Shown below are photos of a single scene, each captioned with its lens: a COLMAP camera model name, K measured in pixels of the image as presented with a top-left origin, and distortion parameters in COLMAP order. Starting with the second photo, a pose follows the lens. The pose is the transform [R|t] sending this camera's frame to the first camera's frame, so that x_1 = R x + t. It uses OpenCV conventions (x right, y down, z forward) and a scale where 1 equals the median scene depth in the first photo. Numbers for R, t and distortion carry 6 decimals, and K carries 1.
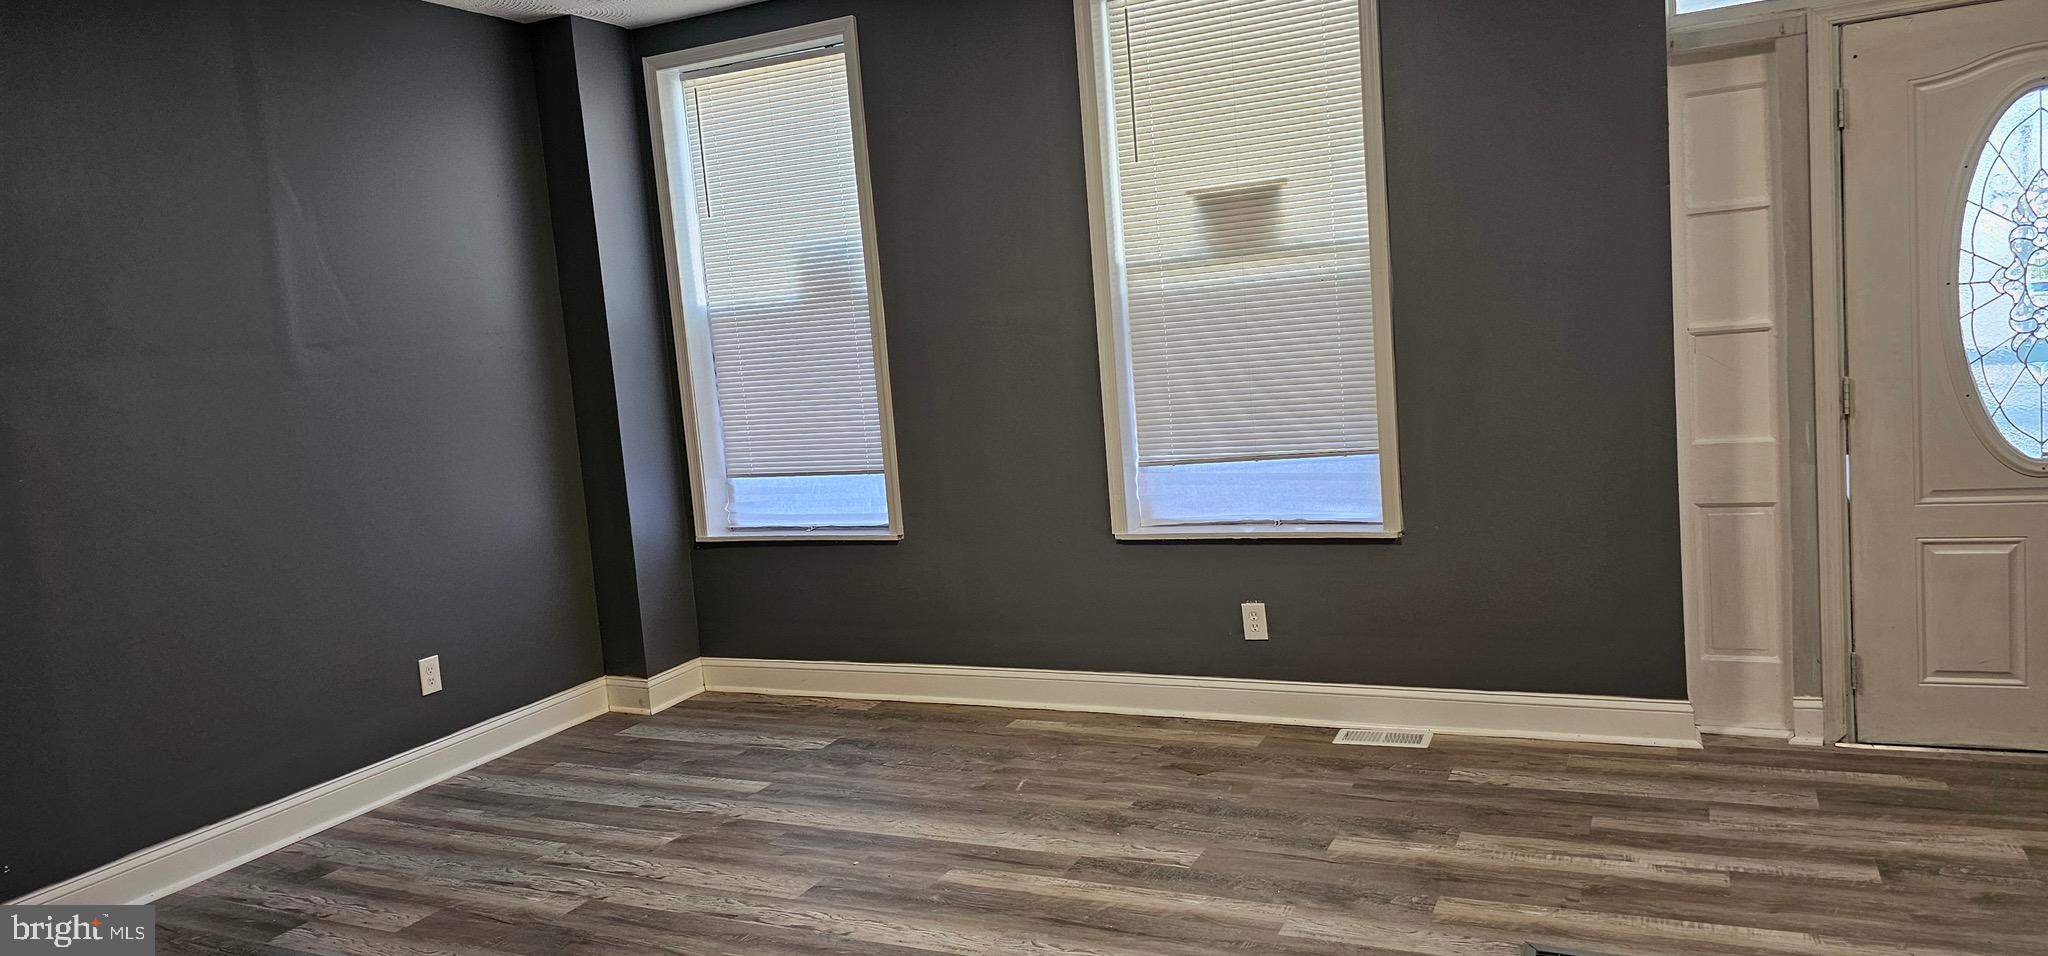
lens RADIAL K [[1376.9, 0, 1018.7], [0, 1376.9, 470.2], [0, 0, 1]] dist [0.083885, -0.077193]
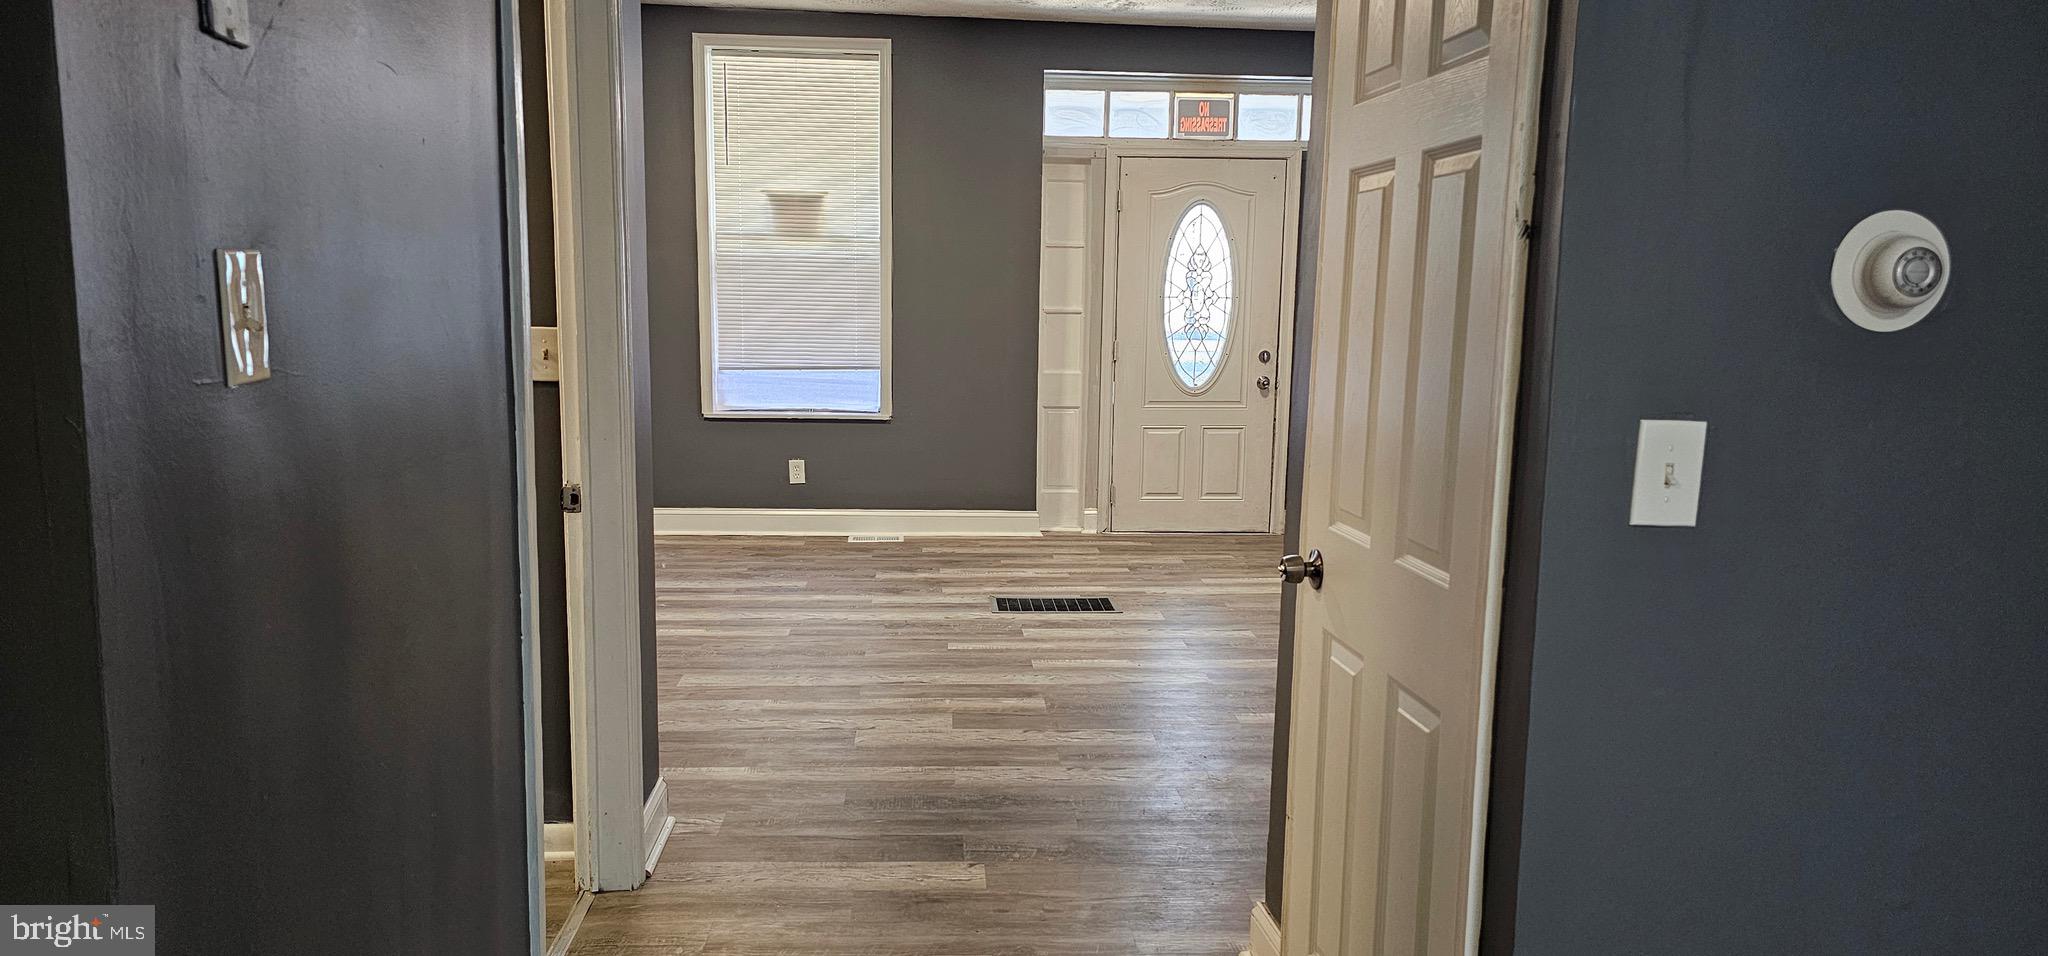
lens RADIAL K [[1376.9, 0, 1045.1], [0, 1376.9, 506.5], [0, 0, 1]] dist [0.083885, -0.077193]
pose [[0.861758, 0.013722, 0.507135, -0.442894], [-0.037420, 0.998630, 0.036567, 0.093136], [-0.505938, -0.050489, 0.861091, -0.582533]]
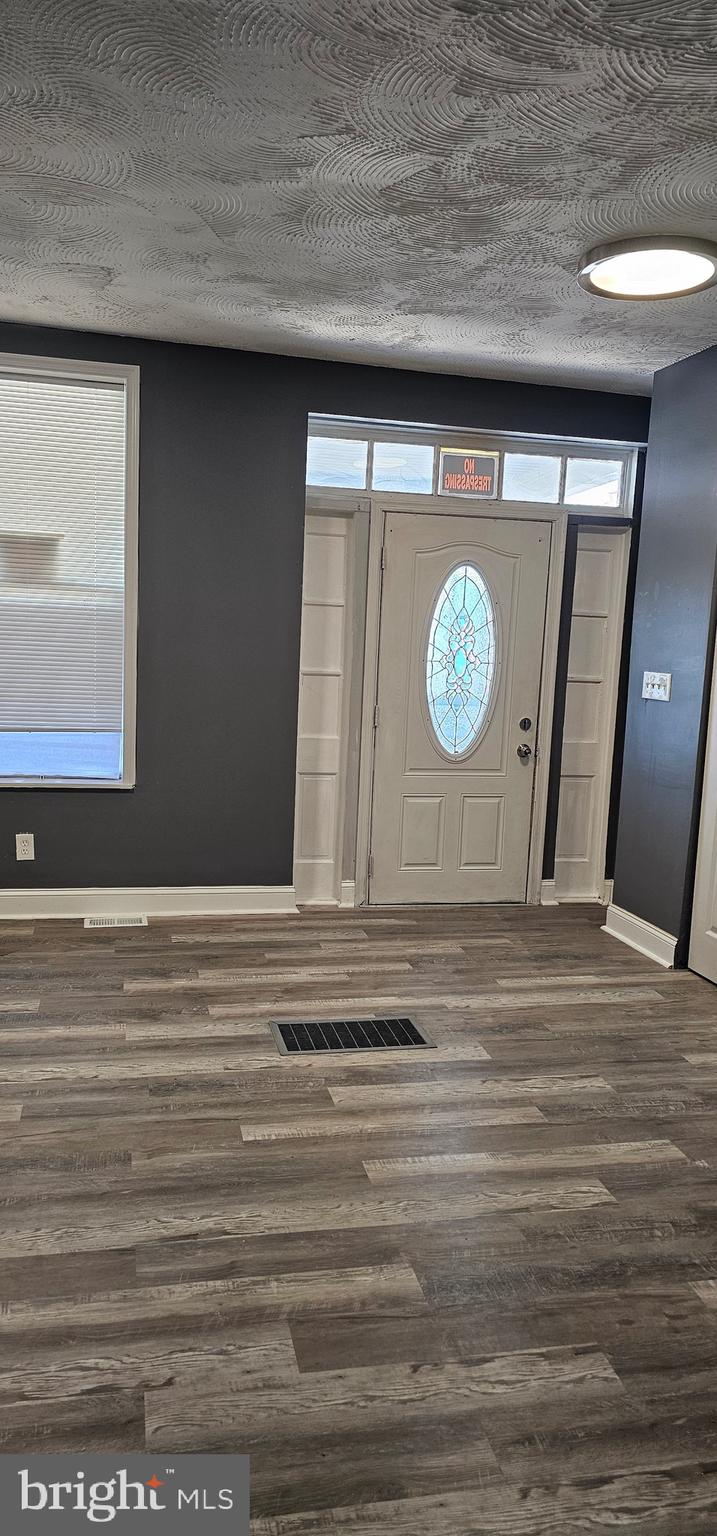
lens RADIAL K [[1032.7, 0, 362.6], [0, 1032.7, 787.0], [0, 0, 1]] dist [0.083885, -0.077193]
pose [[0.776512, 0.022675, 0.629694, -0.265089], [-0.046919, 0.998659, 0.021896, 0.010806], [-0.628353, -0.046547, 0.776535, -0.040111]]
